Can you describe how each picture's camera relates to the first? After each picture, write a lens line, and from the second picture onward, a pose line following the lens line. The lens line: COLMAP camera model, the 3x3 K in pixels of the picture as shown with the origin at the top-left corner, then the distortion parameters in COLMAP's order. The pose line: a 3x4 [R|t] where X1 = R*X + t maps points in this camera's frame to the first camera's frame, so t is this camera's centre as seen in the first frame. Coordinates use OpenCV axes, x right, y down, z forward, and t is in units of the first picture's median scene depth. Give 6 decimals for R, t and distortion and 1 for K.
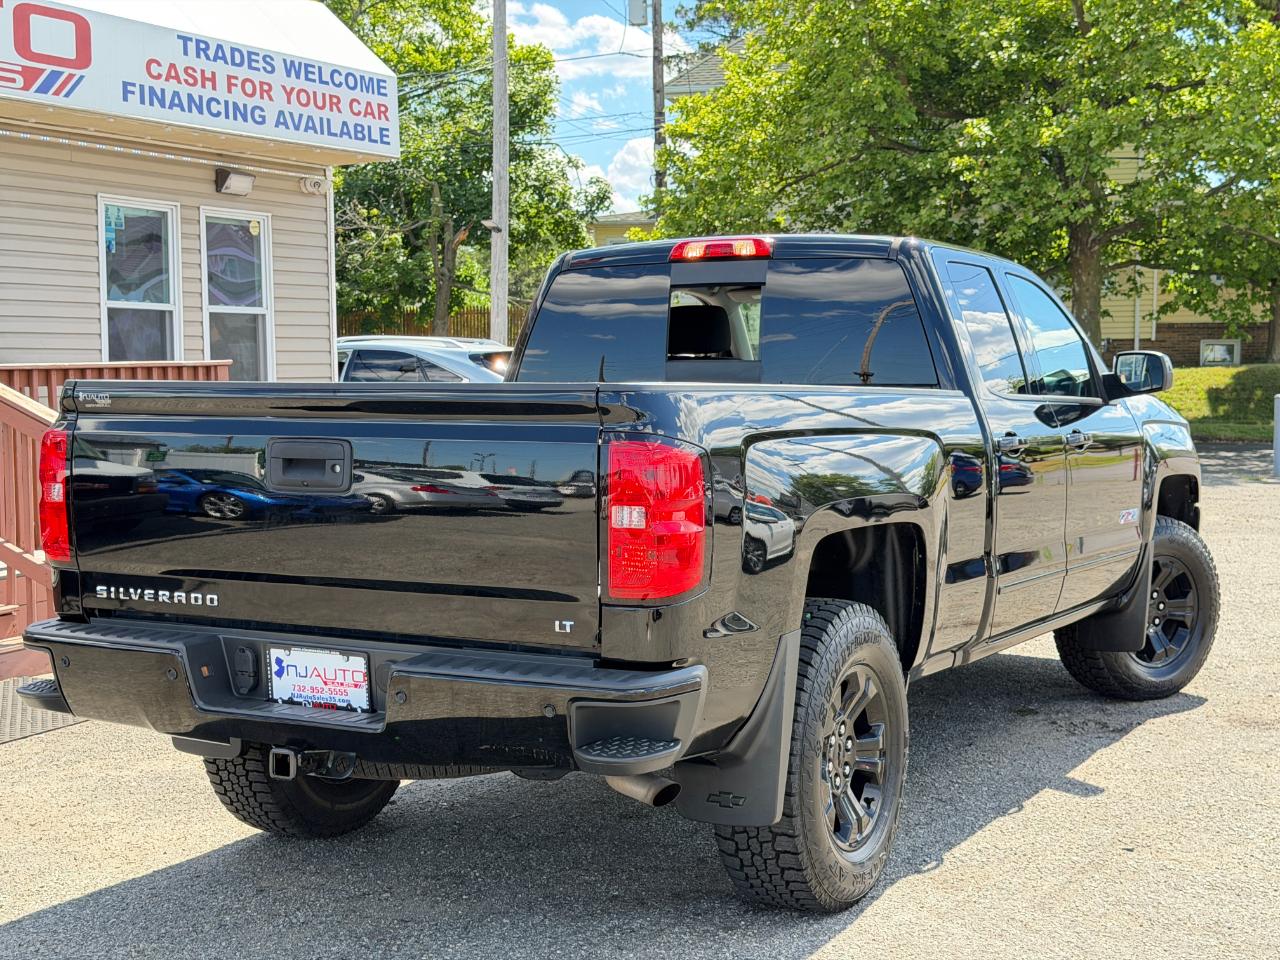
lens RADIAL K [[1856.4, 0, 669.5], [0, 1856.4, 492.6], [0, 0, 1]] dist [0.116558, 0.000000]
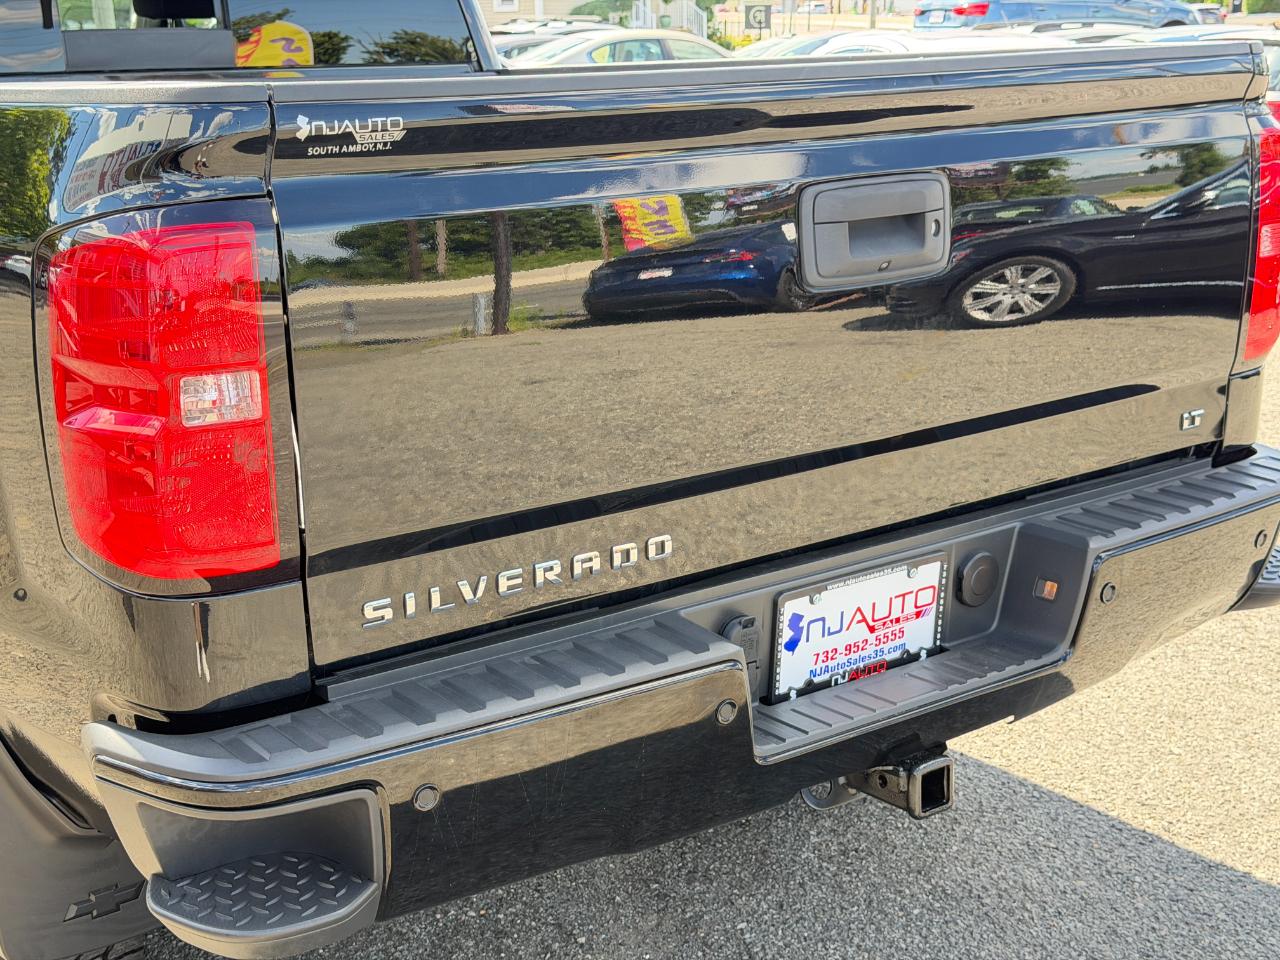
lens RADIAL K [[1851.0, 0, 665.4], [0, 1851.0, 480.6], [0, 0, 1]] dist [0.114571, 0.000000]
pose [[0.388313, -0.226025, 0.893379, -0.259657], [0.085132, 0.974107, 0.209446, -0.022335], [-0.917587, -0.005275, 0.397501, 0.320312]]
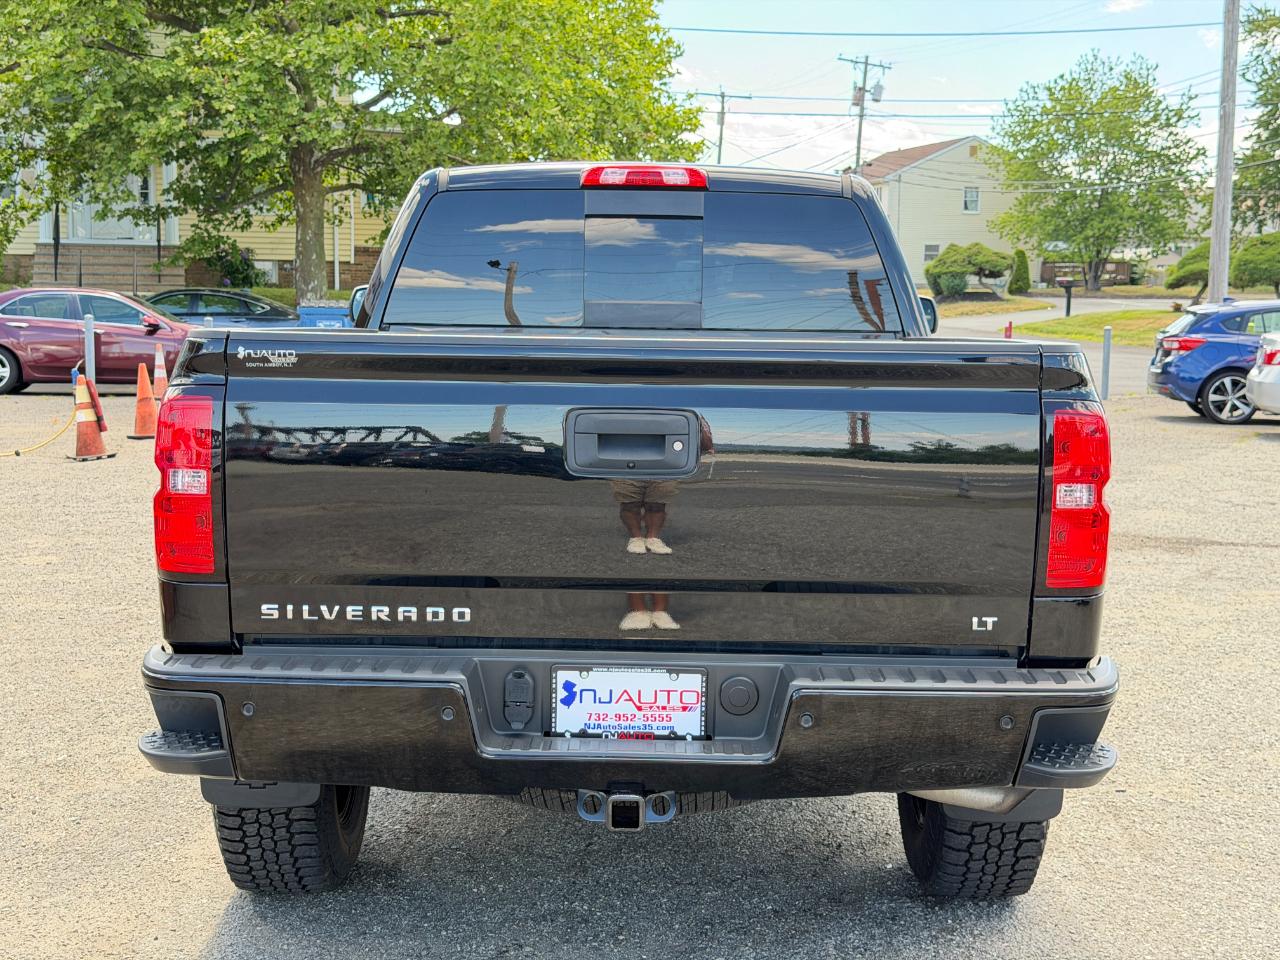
lens RADIAL K [[1856.4, 0, 673.0], [0, 1856.4, 458.9], [0, 0, 1]] dist [0.116558, 0.000000]
pose [[0.887408, -0.030511, 0.459974, -0.206385], [0.018743, 0.999370, 0.030129, -0.011784], [-0.460604, -0.018115, 0.887421, 0.104608]]
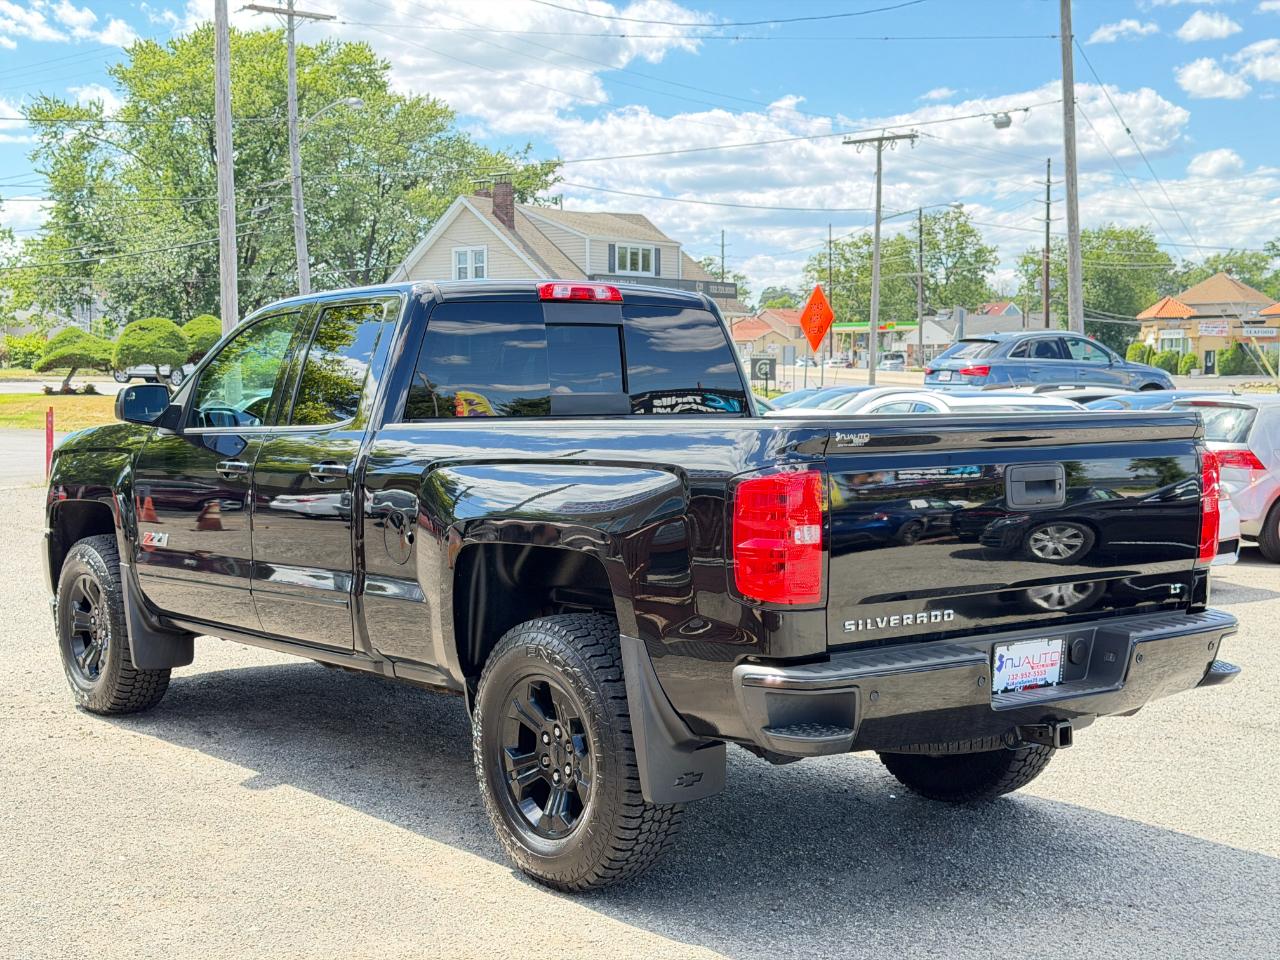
lens RADIAL K [[1856.4, 0, 660.2], [0, 1856.4, 468.3], [0, 0, 1]] dist [0.116558, 0.000000]
pose [[0.386534, -0.048107, 0.921020, -0.522544], [0.067761, 0.997421, 0.023660, -0.026507], [-0.919783, 0.053264, 0.388797, 0.284915]]
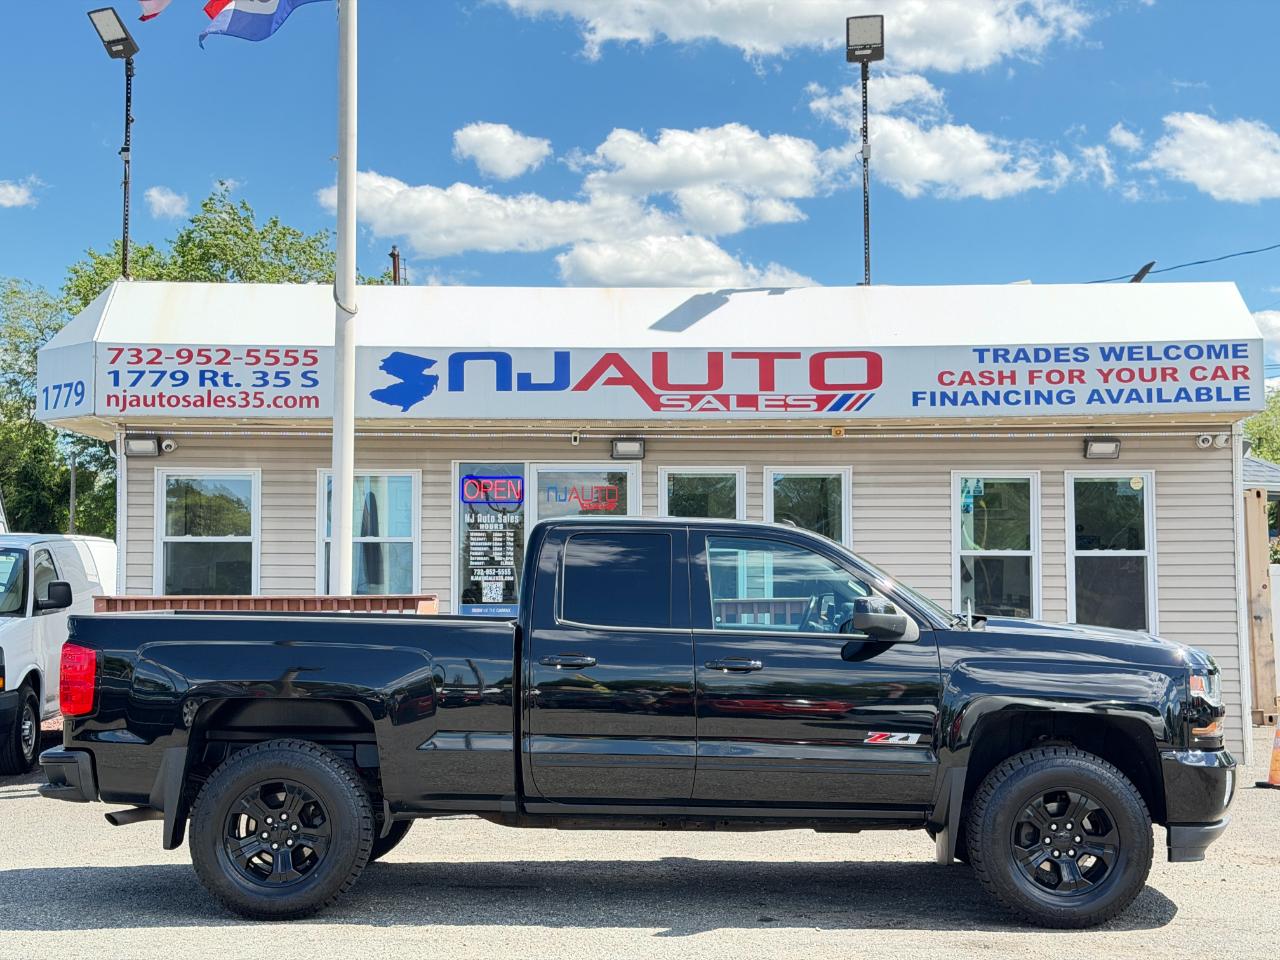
lens RADIAL K [[1856.4, 0, 645.1], [0, 1856.4, 484.9], [0, 0, 1]] dist [0.116558, 0.000000]
pose [[0.439761, -0.051169, -0.896656, 0.798240], [-0.061850, 0.994280, -0.087074, -0.020666], [0.895983, 0.093750, 0.434080, 0.235926]]
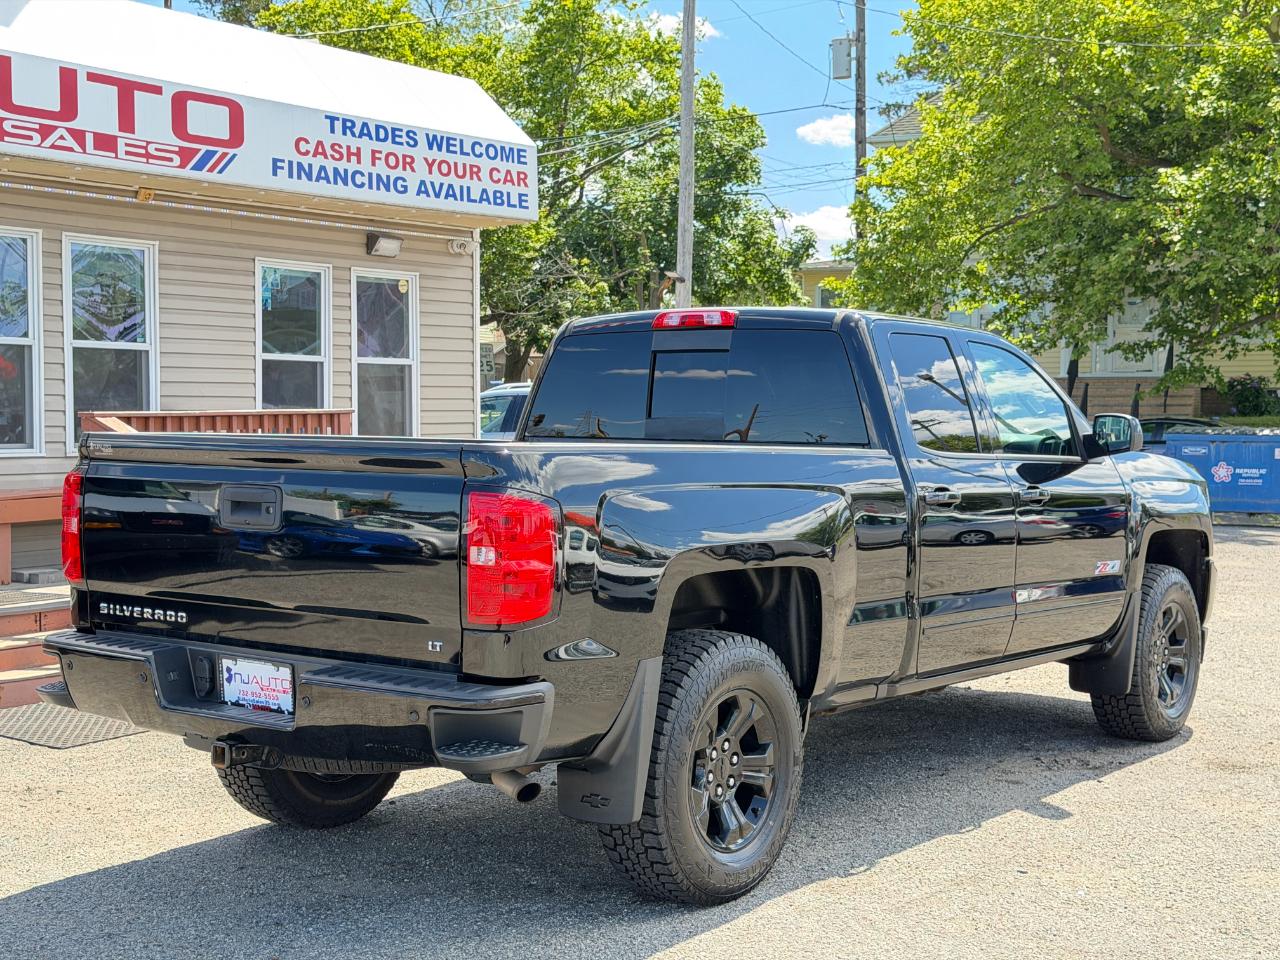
lens RADIAL K [[1856.4, 0, 660.5], [0, 1856.4, 493.8], [0, 0, 1]] dist [0.116558, 0.000000]
pose [[0.990514, 0.016992, -0.136356, 0.087963], [-0.019959, 0.999592, -0.020418, -0.001464], [0.135954, 0.022946, 0.990449, -0.059998]]
